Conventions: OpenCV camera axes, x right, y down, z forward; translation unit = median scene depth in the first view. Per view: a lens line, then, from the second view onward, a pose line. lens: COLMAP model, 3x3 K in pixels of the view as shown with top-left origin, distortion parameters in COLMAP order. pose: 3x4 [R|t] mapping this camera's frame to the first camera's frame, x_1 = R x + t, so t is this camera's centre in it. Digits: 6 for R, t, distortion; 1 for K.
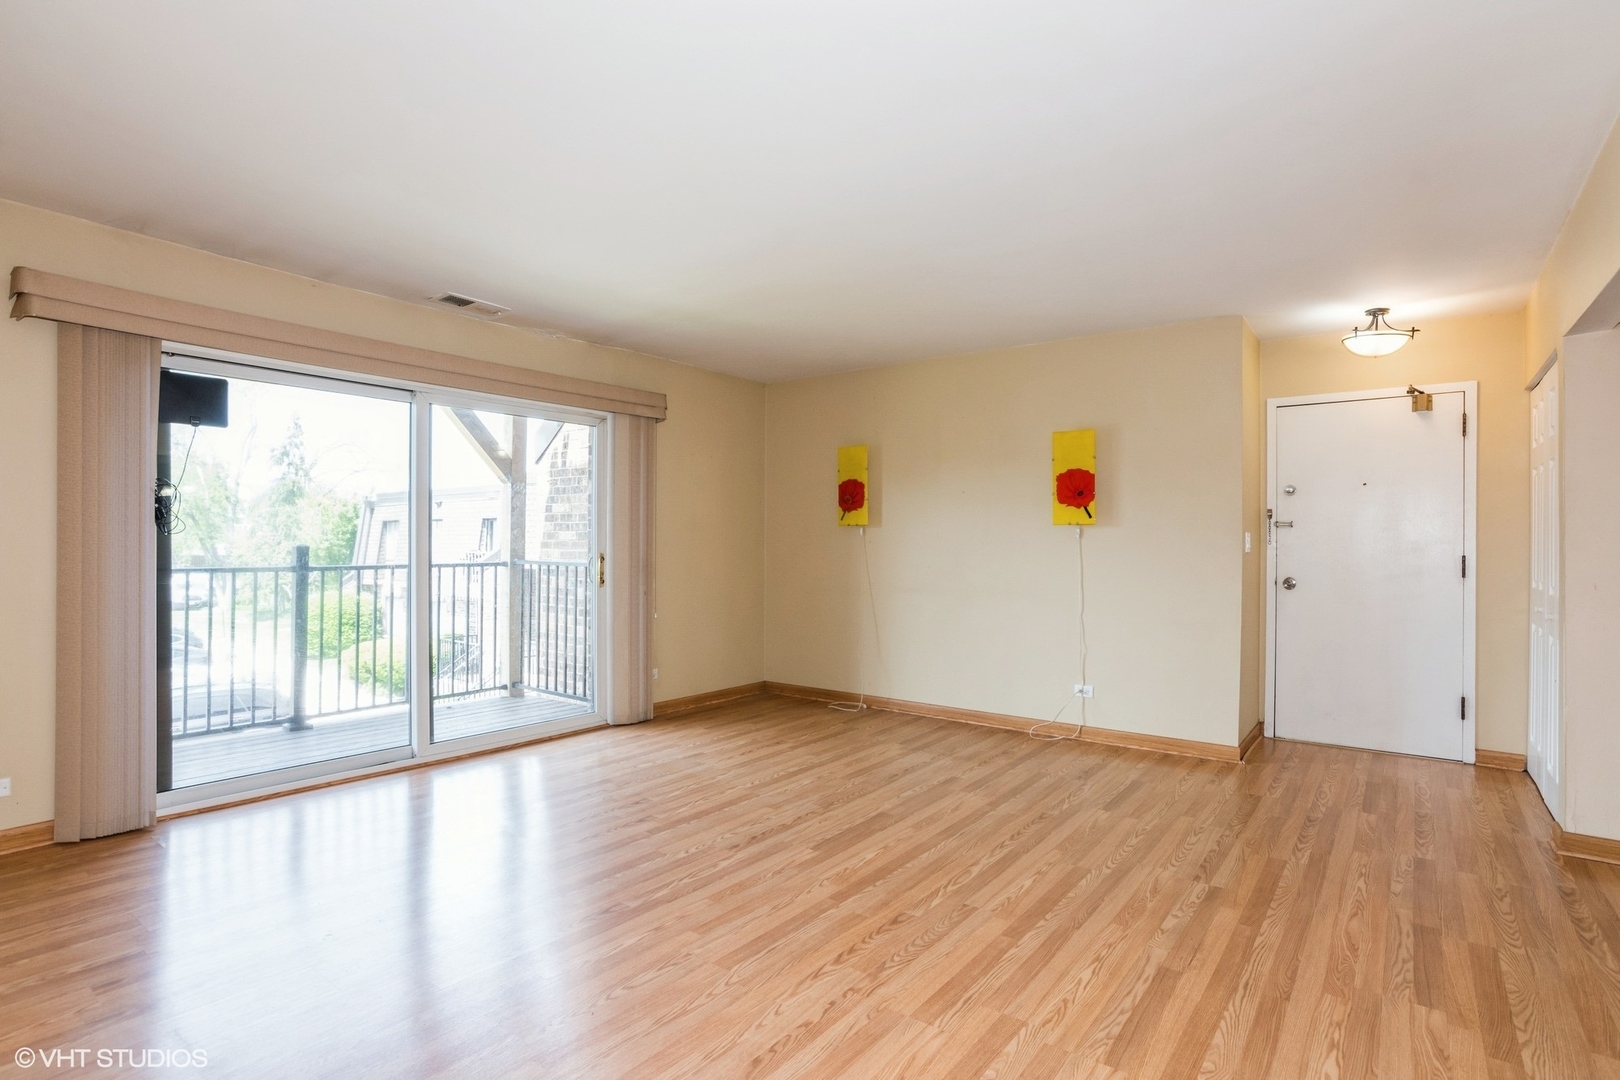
lens RADIAL K [[805.9, 0, 817.5], [0, 805.9, 530.3], [0, 0, 1]] dist [-0.070927, 0.041769]
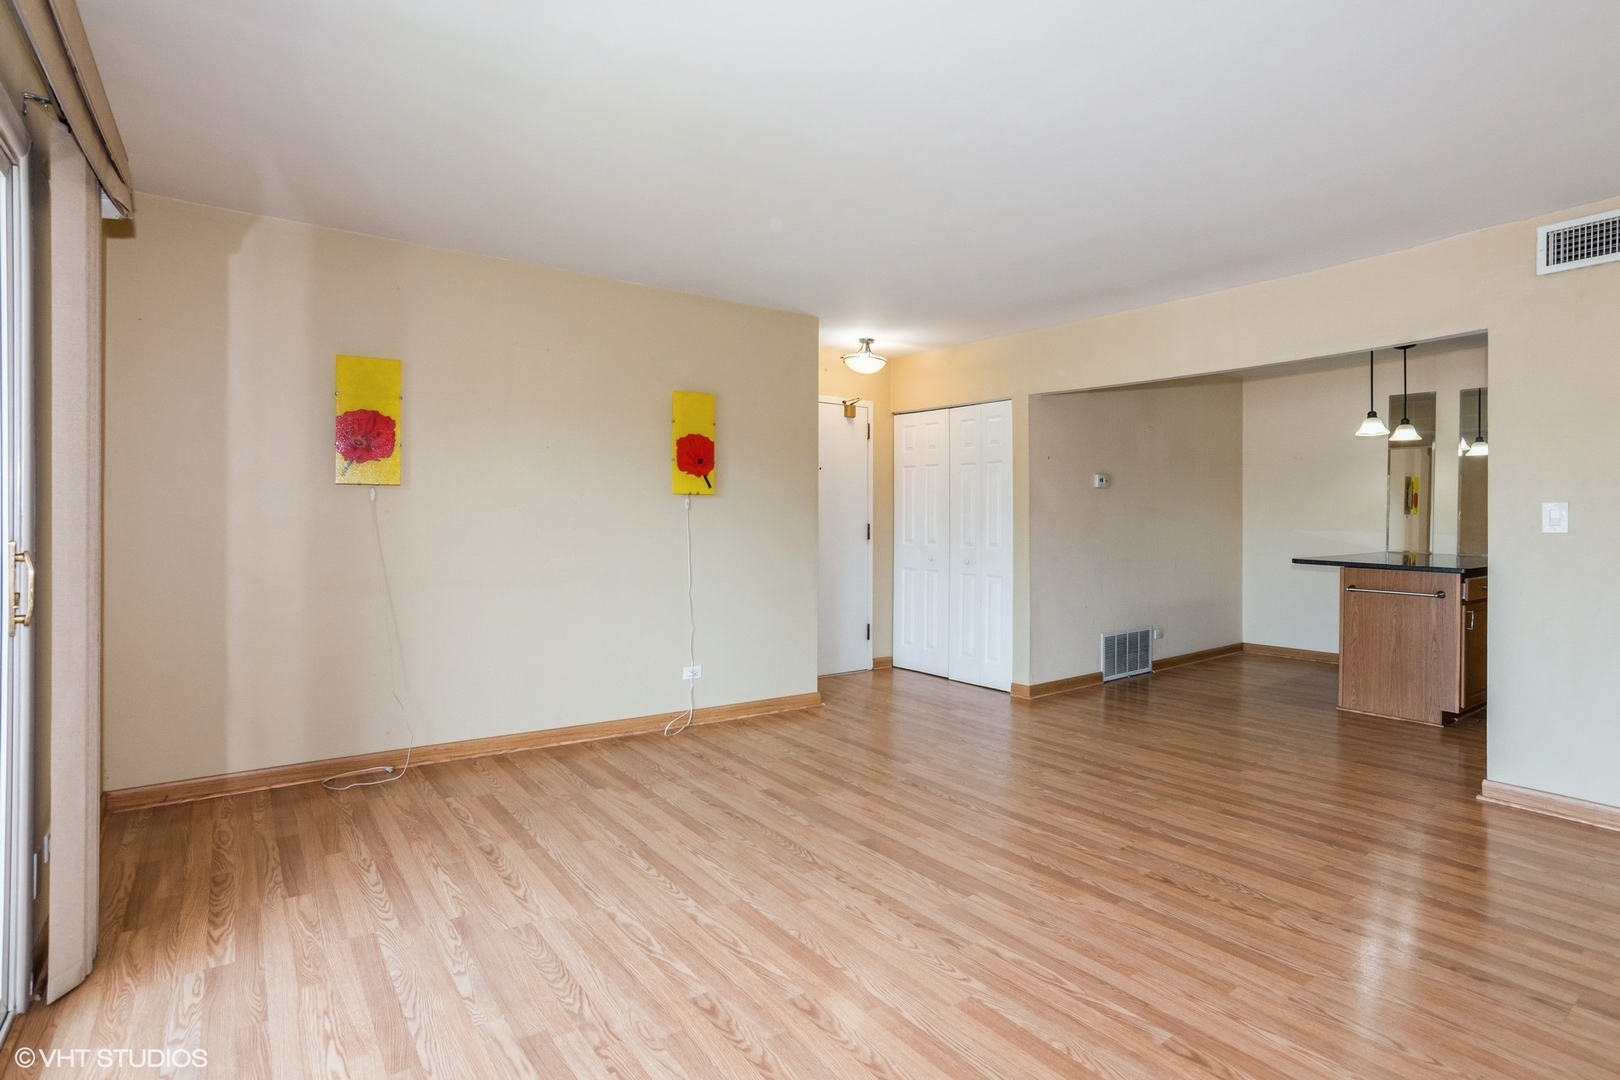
lens RADIAL K [[805.9, 0, 817.5], [0, 805.9, 530.3], [0, 0, 1]] dist [-0.070927, 0.041769]
pose [[0.284084, -0.015628, 0.958672, -0.607339], [-0.020188, 0.999548, 0.022277, 0.012119], [-0.958587, -0.025682, 0.283640, 0.692279]]
